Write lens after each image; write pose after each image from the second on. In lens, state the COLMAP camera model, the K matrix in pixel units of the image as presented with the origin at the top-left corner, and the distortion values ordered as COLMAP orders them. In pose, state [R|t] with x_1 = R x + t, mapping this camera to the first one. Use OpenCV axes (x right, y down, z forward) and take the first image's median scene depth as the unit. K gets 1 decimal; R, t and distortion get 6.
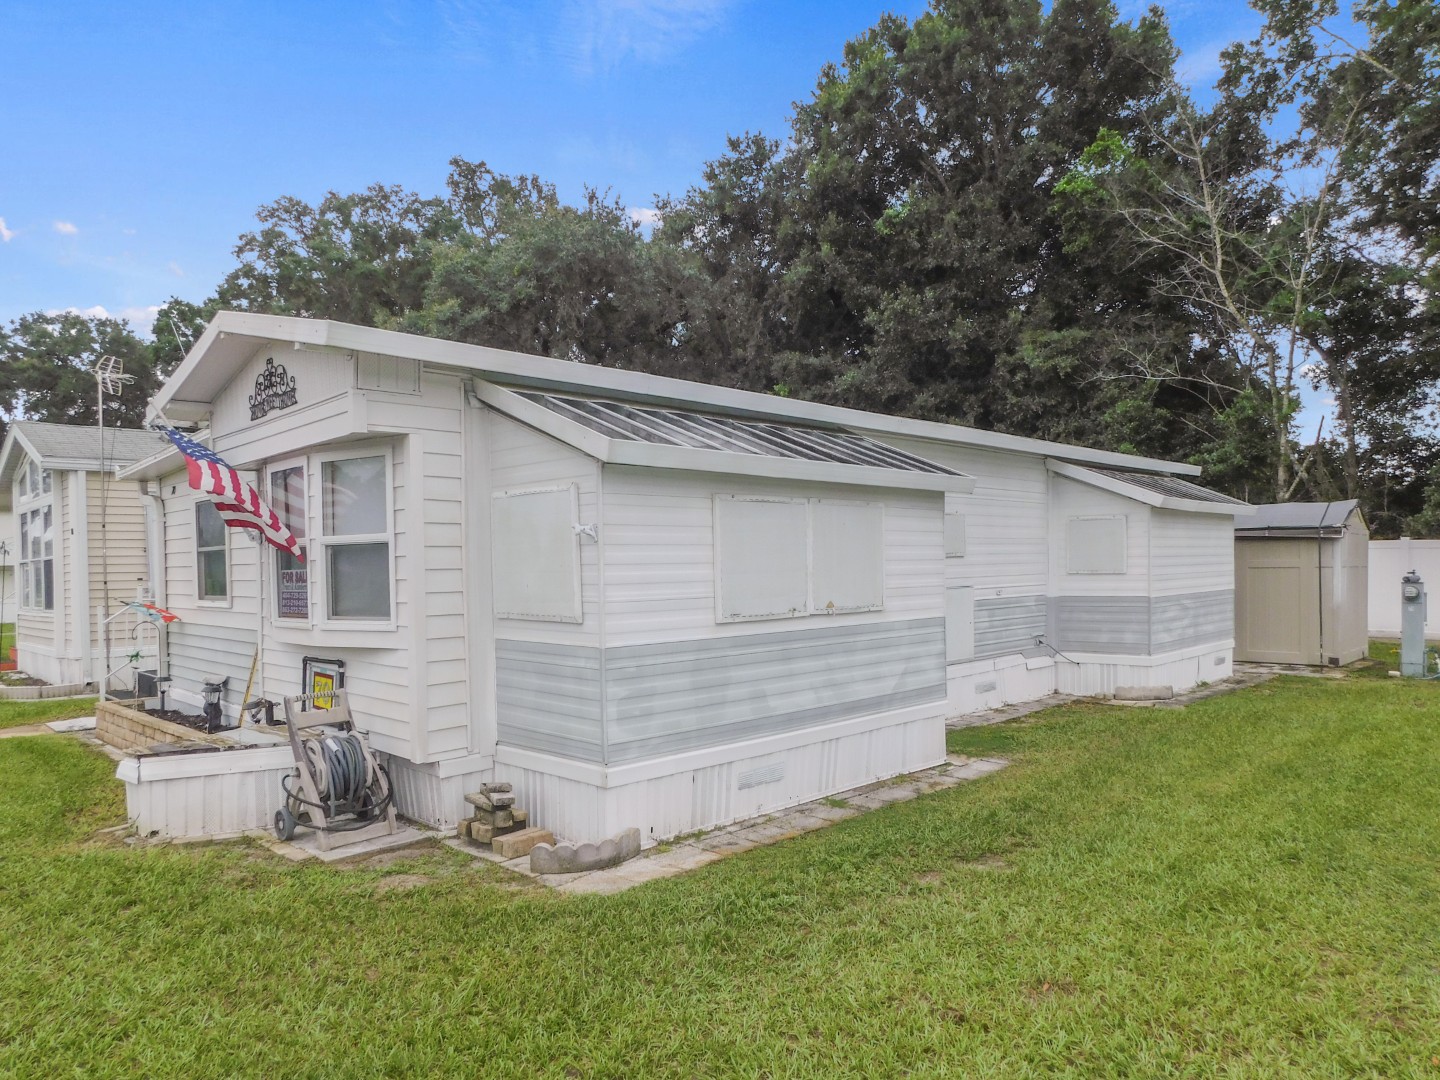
lens RADIAL K [[982.5, 0, 721.9], [0, 982.5, 589.0], [0, 0, 1]] dist [-0.092093, 0.056960]
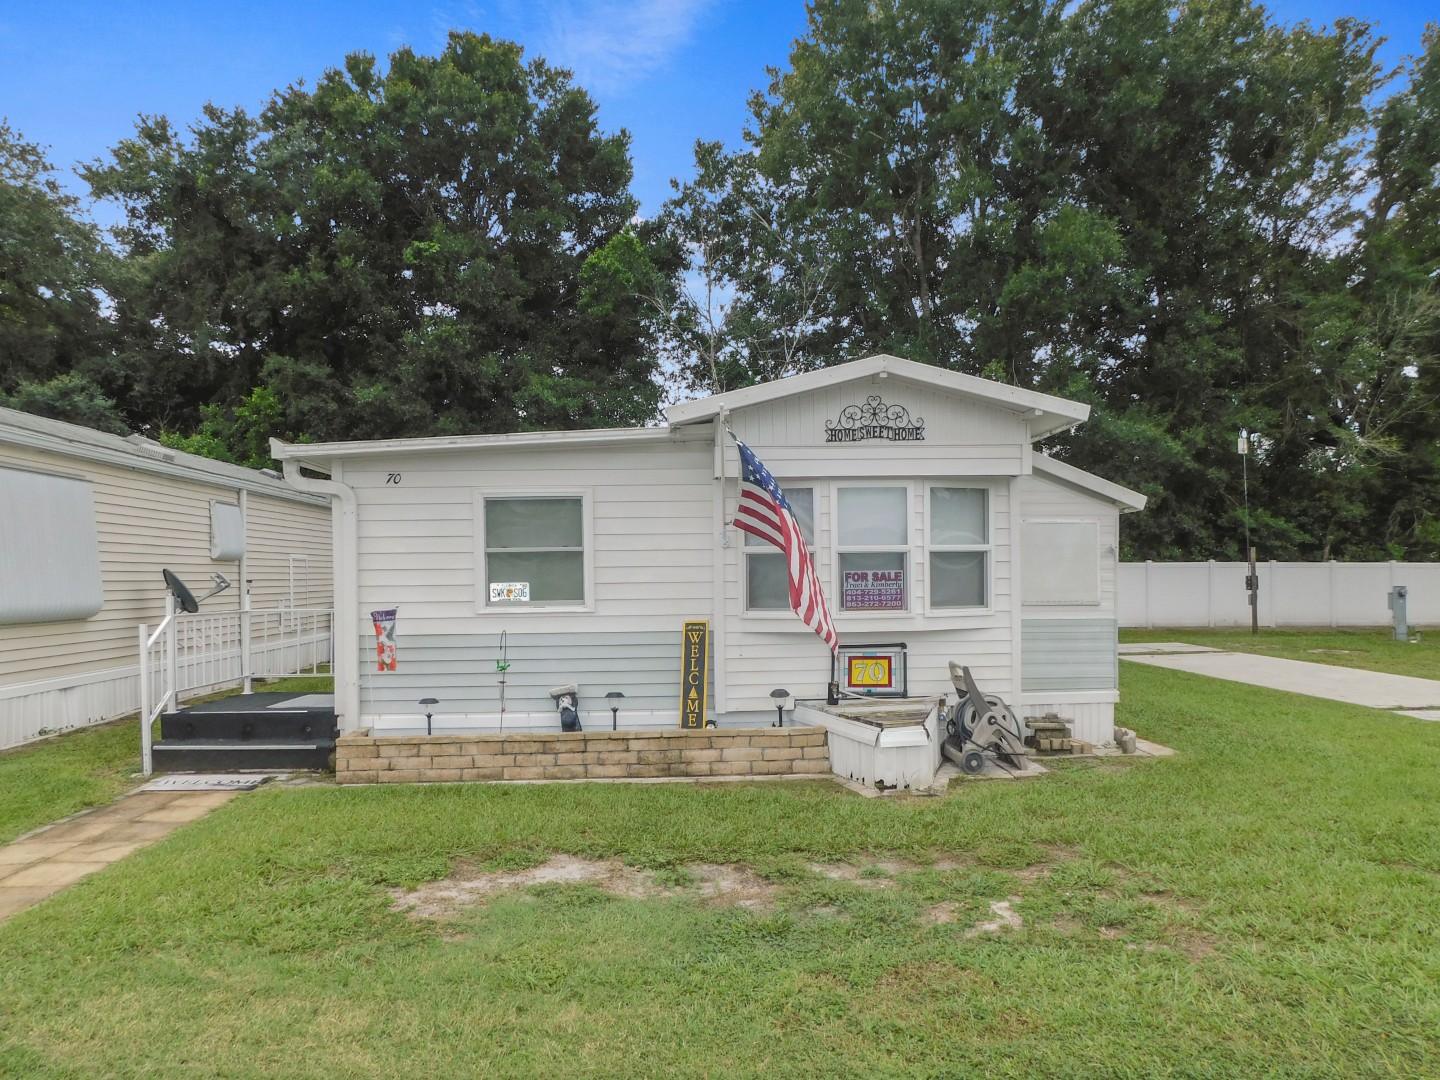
lens RADIAL K [[981.0, 0, 714.2], [0, 981.0, 566.5], [0, 0, 1]] dist [-0.064993, 0.056330]
pose [[0.669465, 0.013901, 0.742714, -0.889154], [0.020003, 0.999125, -0.036731, 0.009650], [-0.742574, 0.039446, 0.668601, 0.194438]]
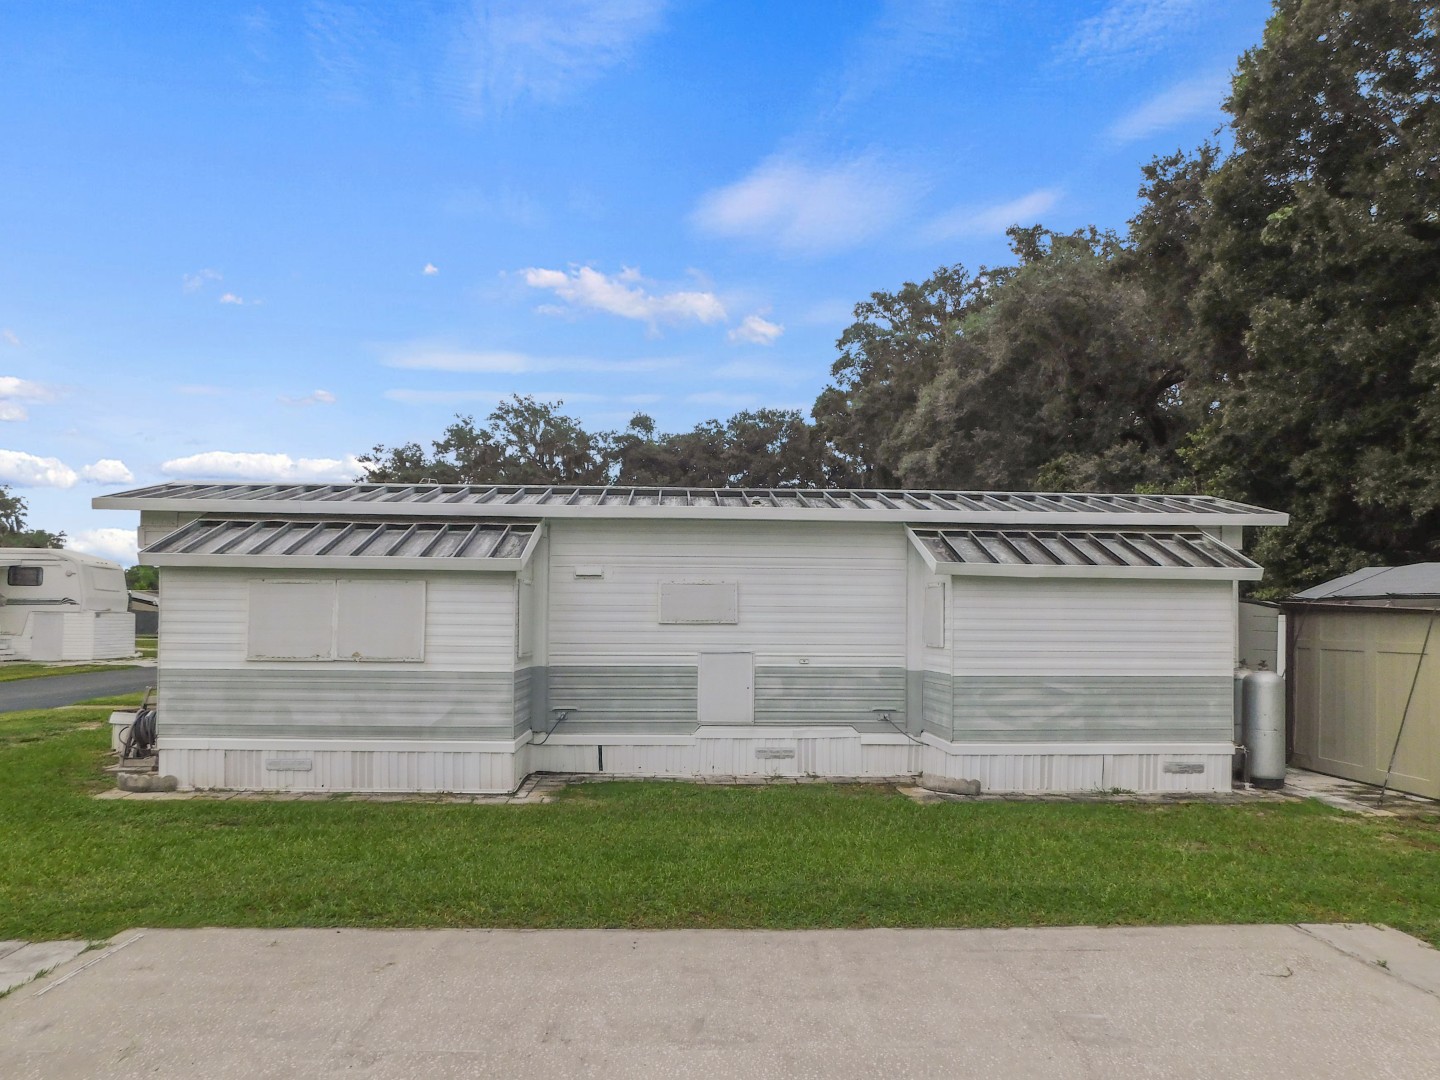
lens RADIAL K [[981.0, 0, 714.2], [0, 981.0, 566.5], [0, 0, 1]] dist [-0.064993, 0.056330]
pose [[0.738186, -0.011999, -0.674490, 0.861397], [-0.039828, 0.997323, -0.061331, -0.026860], [0.673420, 0.072137, 0.735732, 0.182543]]
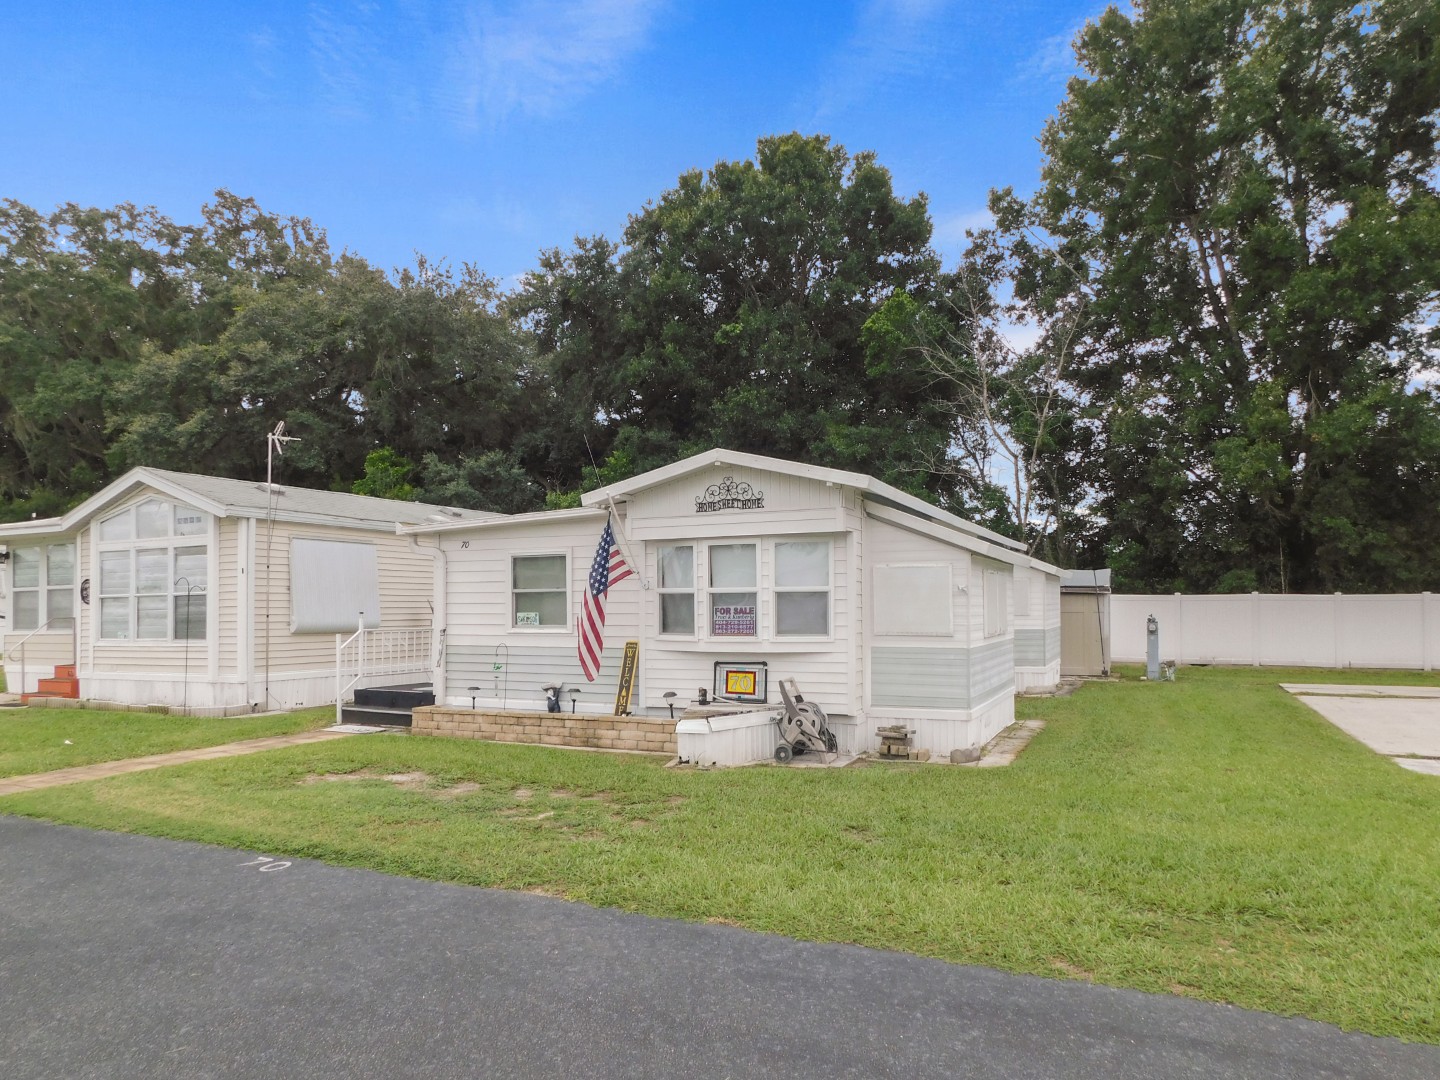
lens RADIAL K [[981.0, 0, 714.2], [0, 981.0, 566.5], [0, 0, 1]] dist [-0.064993, 0.056330]
pose [[0.936872, 0.024749, 0.348796, -0.626603], [-0.000533, 0.997592, -0.069353, 0.016438], [-0.349673, 0.064789, 0.934629, -0.318306]]
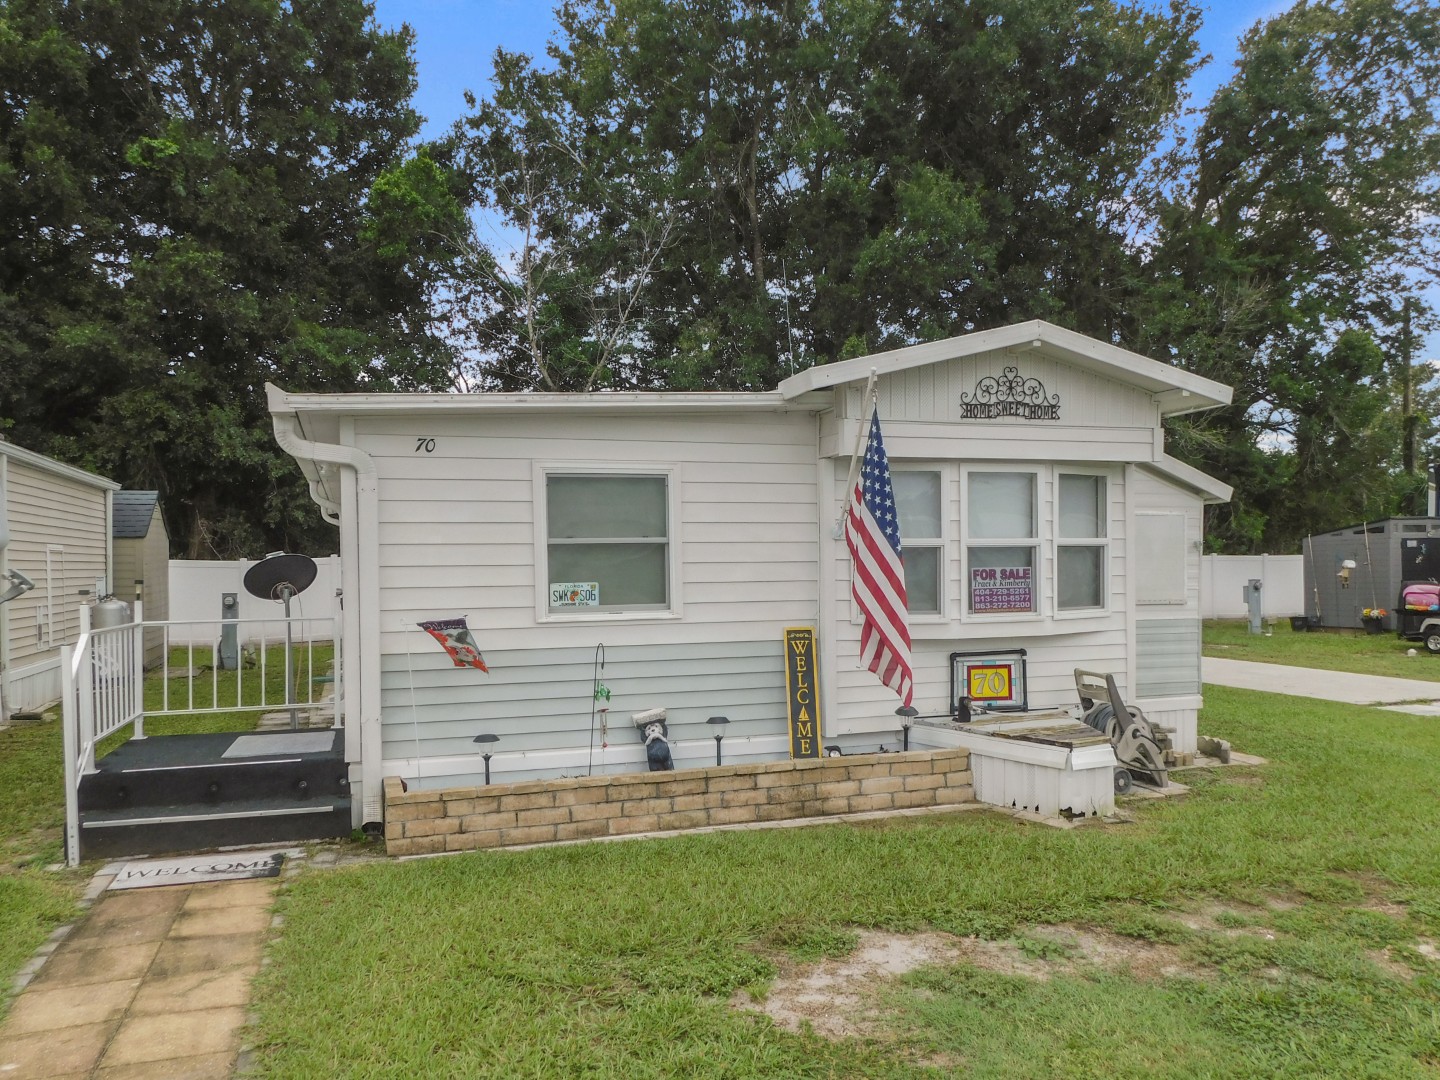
lens RADIAL K [[1102.7, 0, 715.4], [0, 1102.7, 569.8], [0, 0, 1]] dist [0.003948, -0.004957]
pose [[0.447556, 0.006251, 0.894234, -0.995171], [0.027463, 0.999408, -0.020731, -0.000427], [-0.893834, 0.033837, 0.447120, 0.441554]]
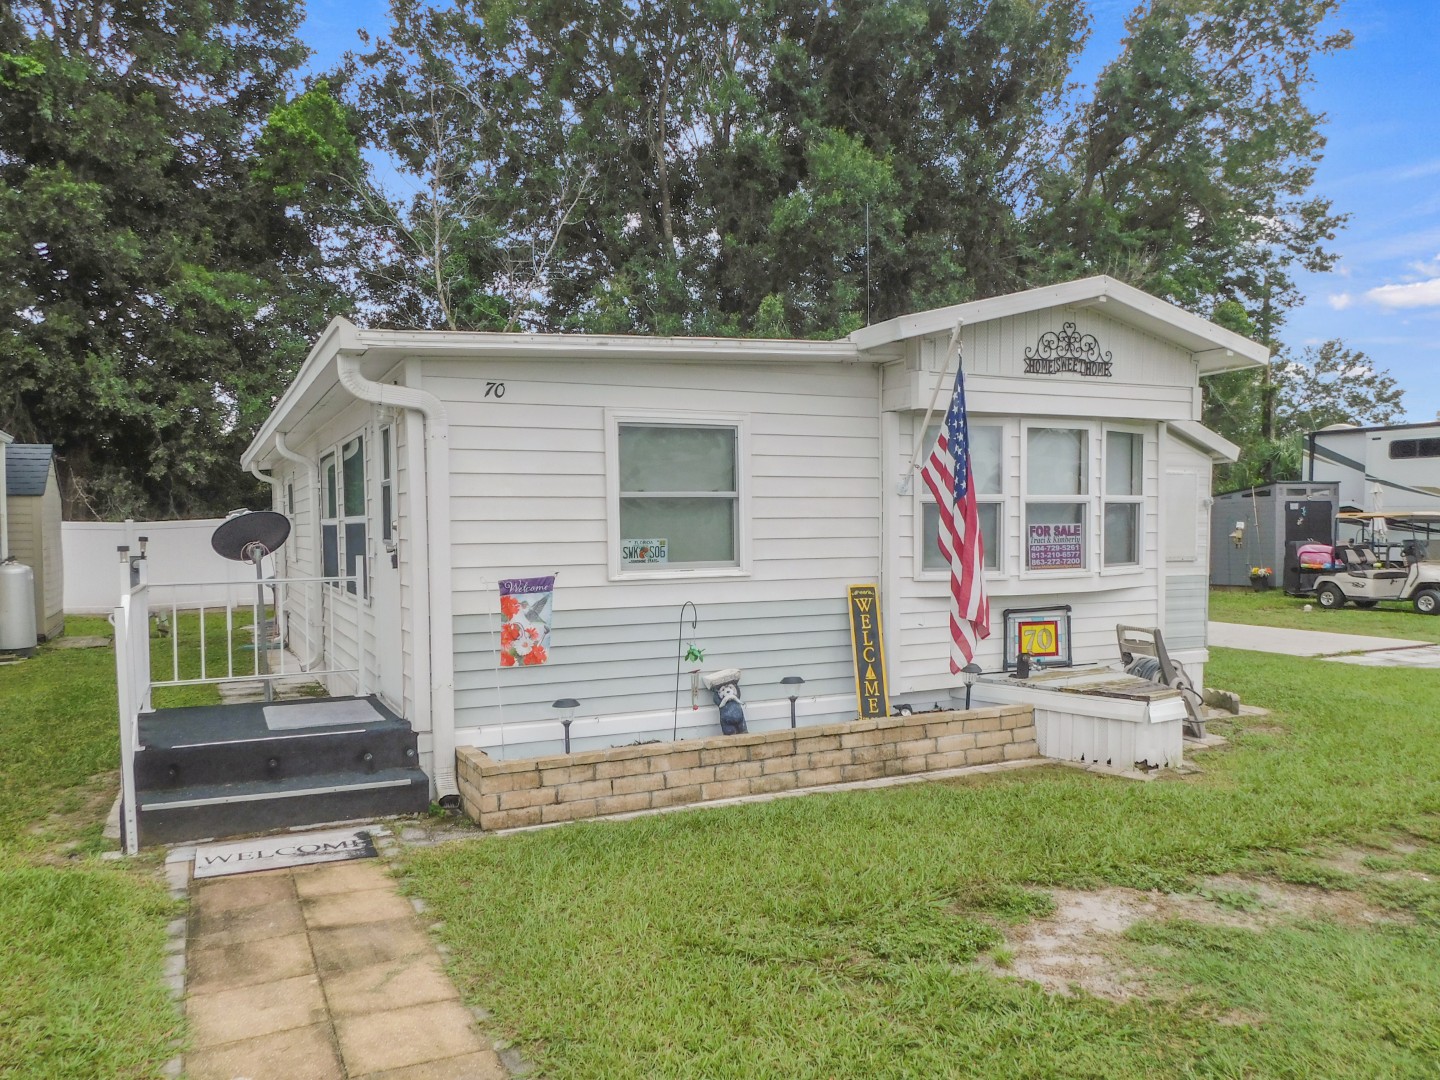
lens RADIAL K [[1102.7, 0, 715.4], [0, 1102.7, 569.8], [0, 0, 1]] dist [0.003948, -0.004957]
pose [[0.329982, -0.025058, 0.943655, -1.022679], [0.029842, 0.999425, 0.016104, 0.000021], [-0.943515, 0.022846, 0.330540, 0.569083]]
